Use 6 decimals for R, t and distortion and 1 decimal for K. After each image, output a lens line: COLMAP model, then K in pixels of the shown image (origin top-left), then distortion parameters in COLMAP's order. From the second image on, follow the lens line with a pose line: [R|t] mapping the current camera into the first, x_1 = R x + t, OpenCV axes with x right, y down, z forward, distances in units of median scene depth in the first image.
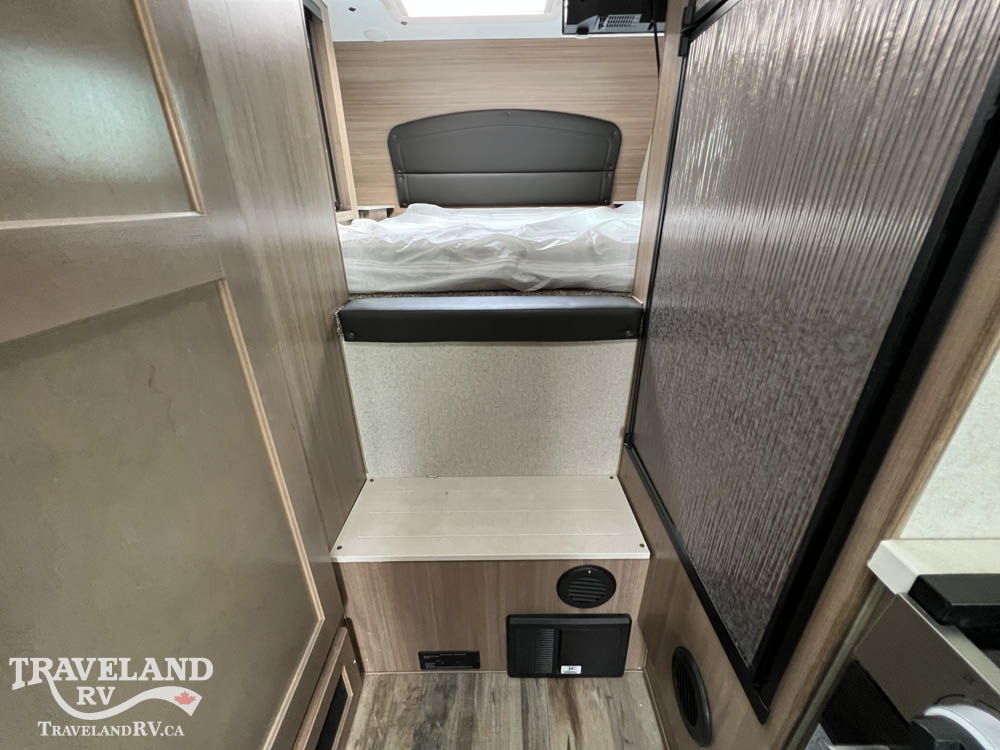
lens RADIAL K [[396.9, 0, 502.1], [0, 396.9, 371.3], [0, 0, 1]] dist [0.000274, -0.000092]
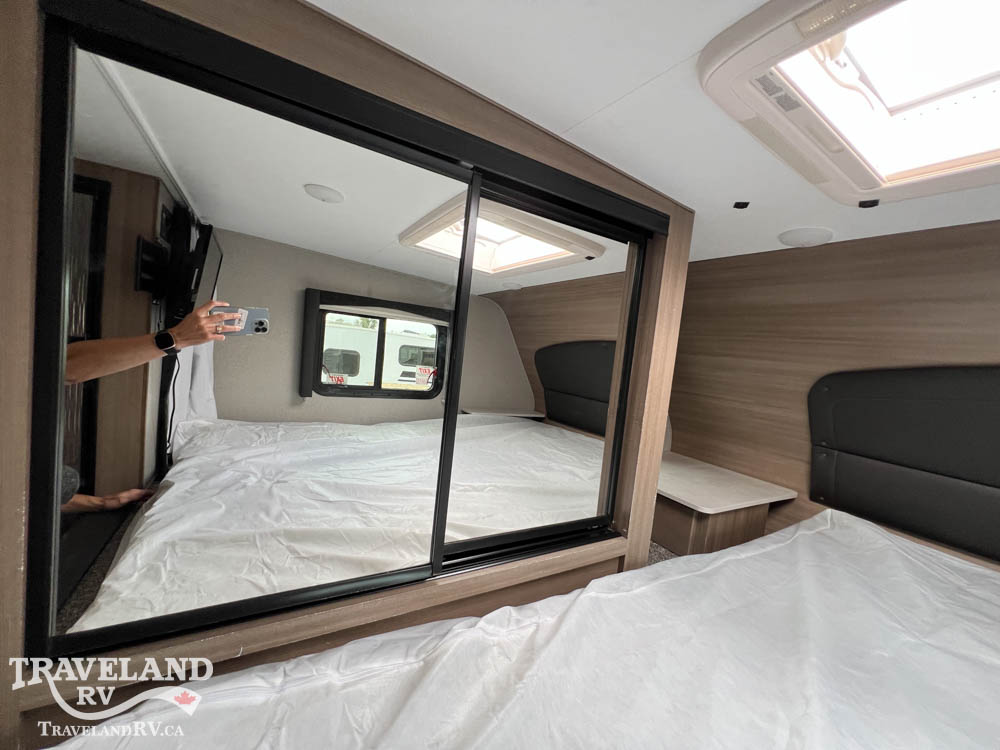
lens RADIAL K [[399.6, 0, 503.1], [0, 399.6, 375.9], [0, 0, 1]] dist [-0.001727, 0.000096]
pose [[0.517801, 0.127399, -0.845962, -0.048418], [-0.448929, 0.882225, -0.141923, -0.341032], [0.728248, 0.453265, 0.514010, 0.411969]]
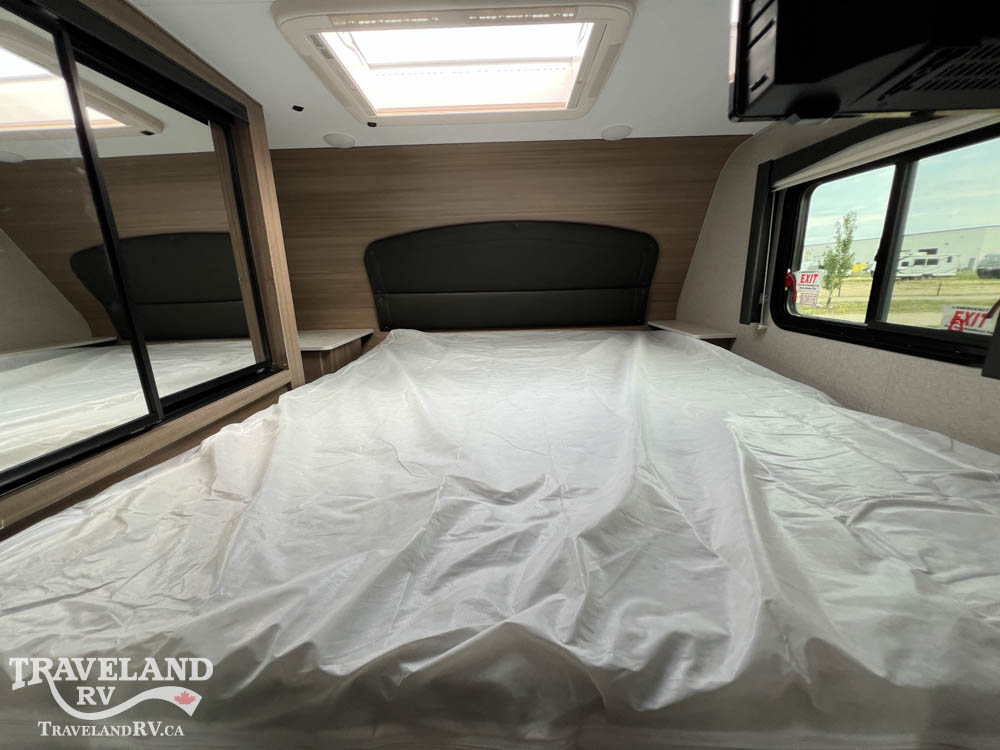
lens RADIAL K [[399.6, 0, 503.1], [0, 399.6, 375.9], [0, 0, 1]] dist [-0.001727, 0.000096]
pose [[0.999907, -0.012120, -0.006225, -0.007169], [0.010902, 0.985720, -0.168038, -0.211805], [0.008173, 0.167954, 0.985761, 0.254380]]
